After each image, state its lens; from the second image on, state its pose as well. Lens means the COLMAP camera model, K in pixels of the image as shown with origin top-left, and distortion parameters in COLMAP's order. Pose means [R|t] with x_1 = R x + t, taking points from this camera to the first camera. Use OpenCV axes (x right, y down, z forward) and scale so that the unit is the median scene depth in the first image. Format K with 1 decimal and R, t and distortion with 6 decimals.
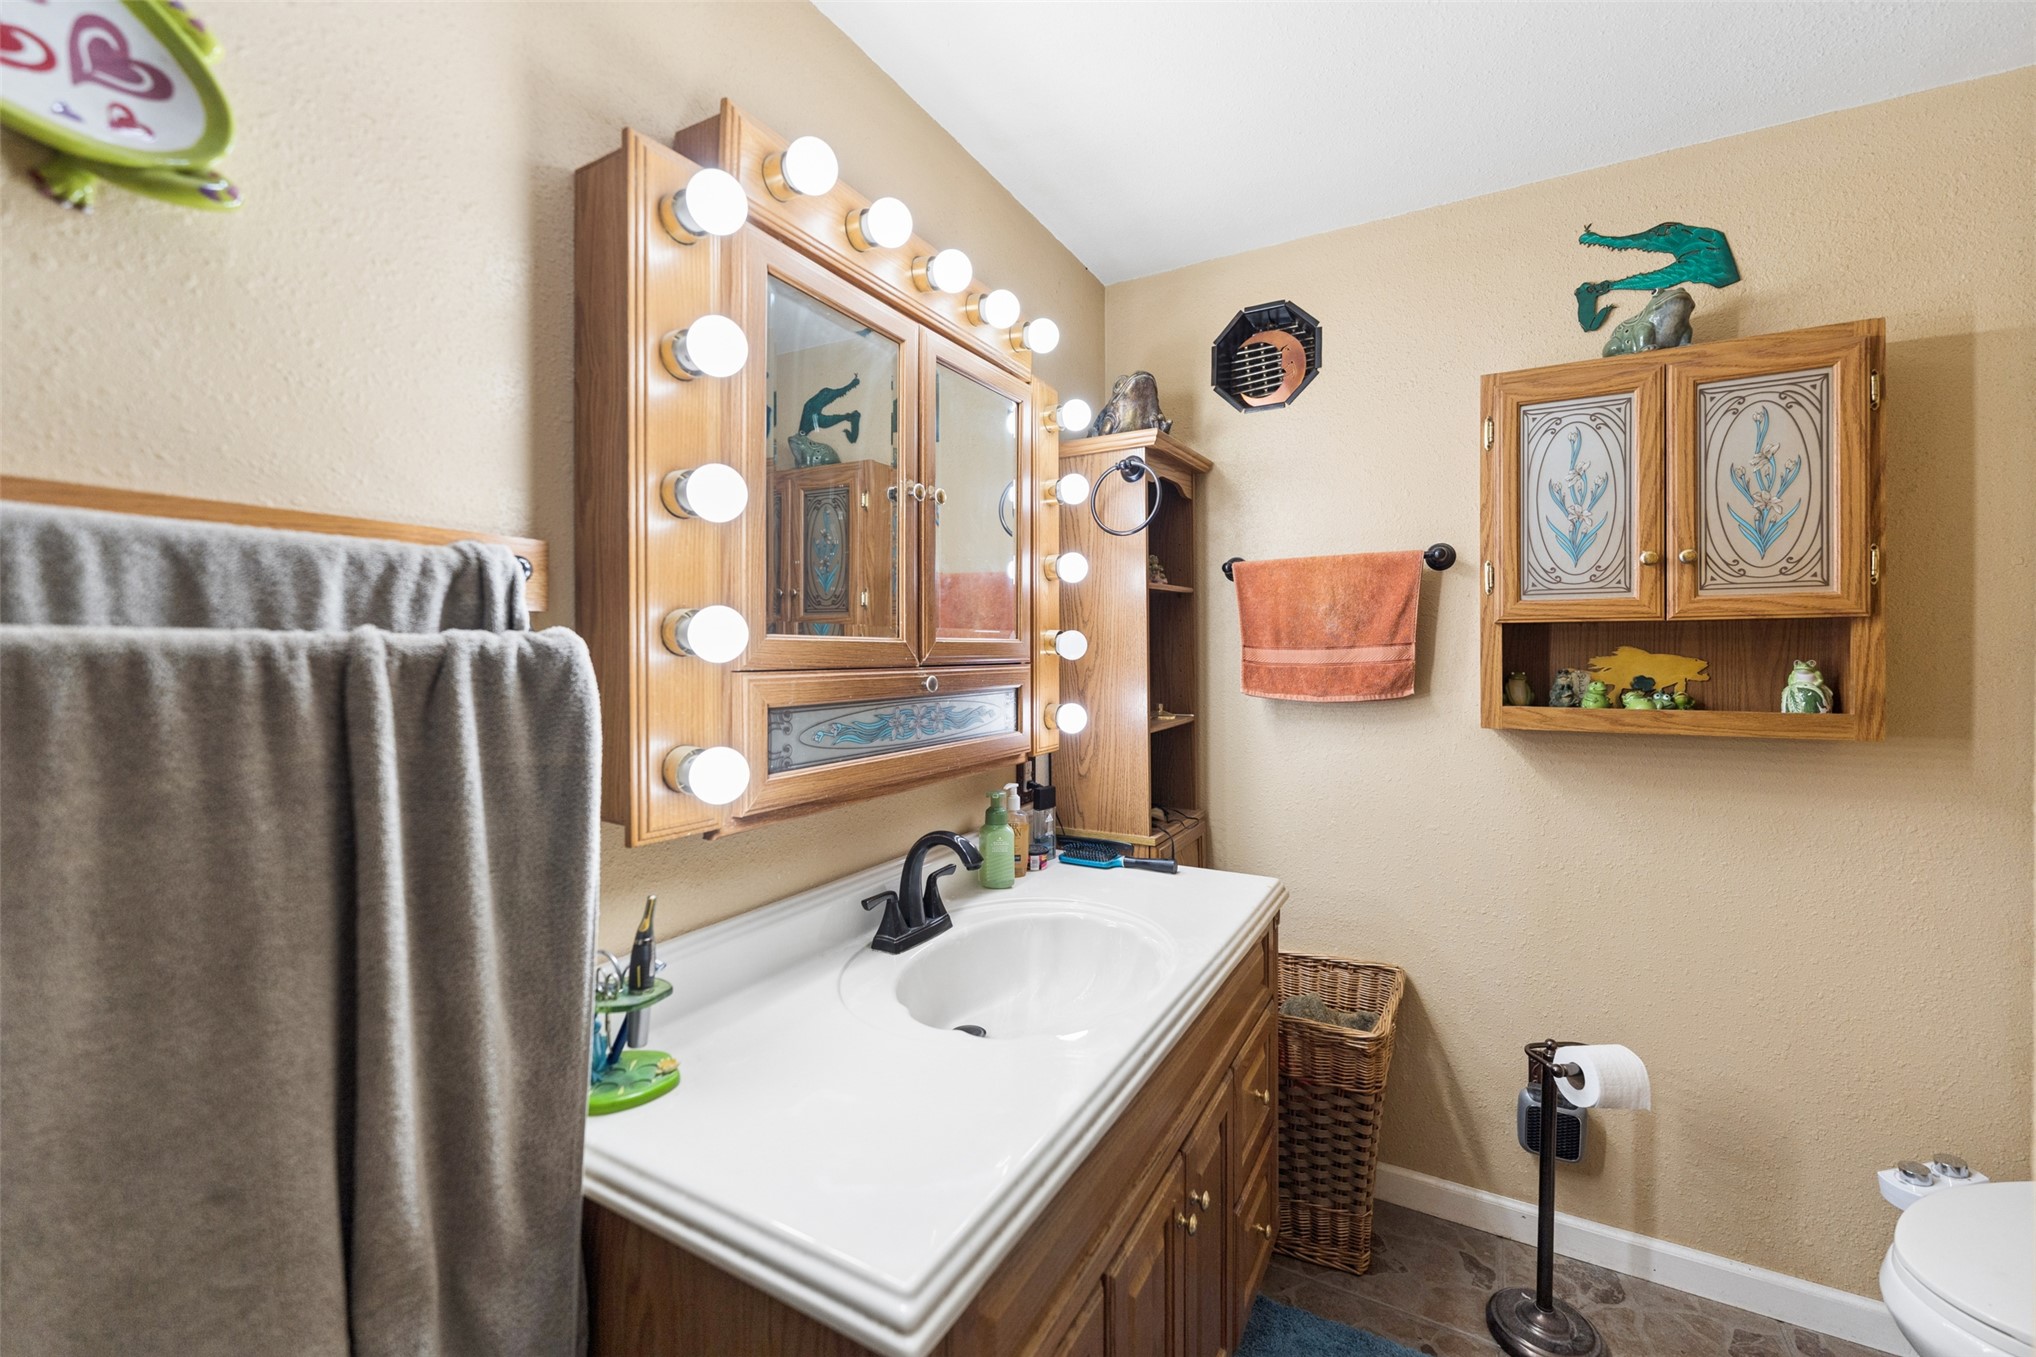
lens RADIAL K [[826.5, 0, 1013.4], [0, 826.5, 655.2], [0, 0, 1]] dist [-0.001040, -0.000694]
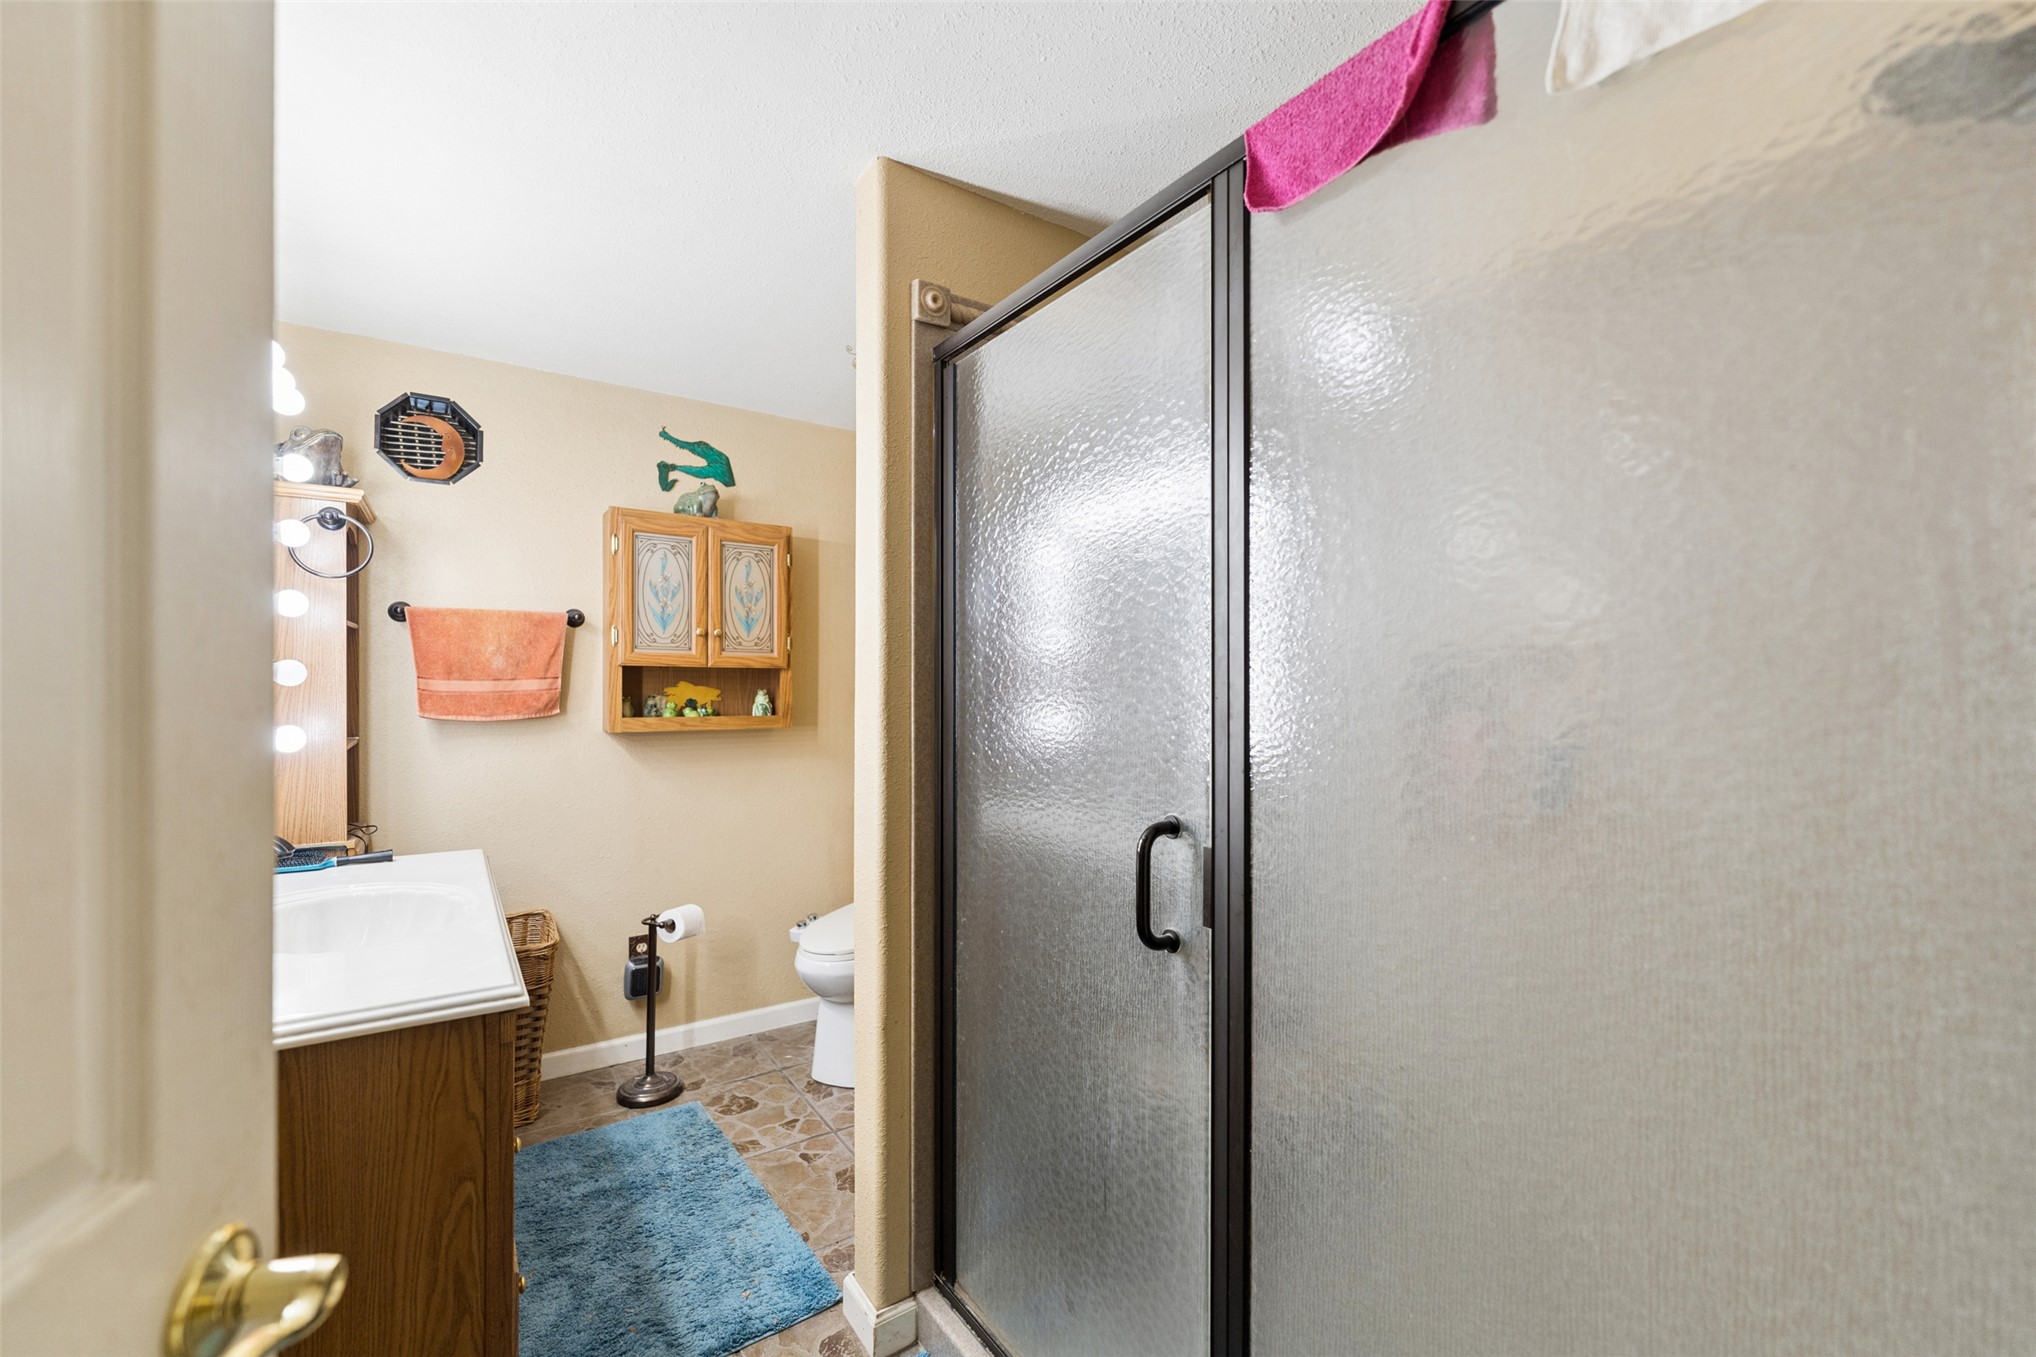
lens RADIAL K [[826.5, 0, 1017.2], [0, 826.5, 687.0], [0, 0, 1]] dist [-0.001040, -0.000694]
pose [[0.428553, 0.008647, 0.903475, -0.507819], [-0.000633, 0.999957, -0.009270, 0.016274], [-0.903517, 0.003401, 0.428539, -0.359127]]
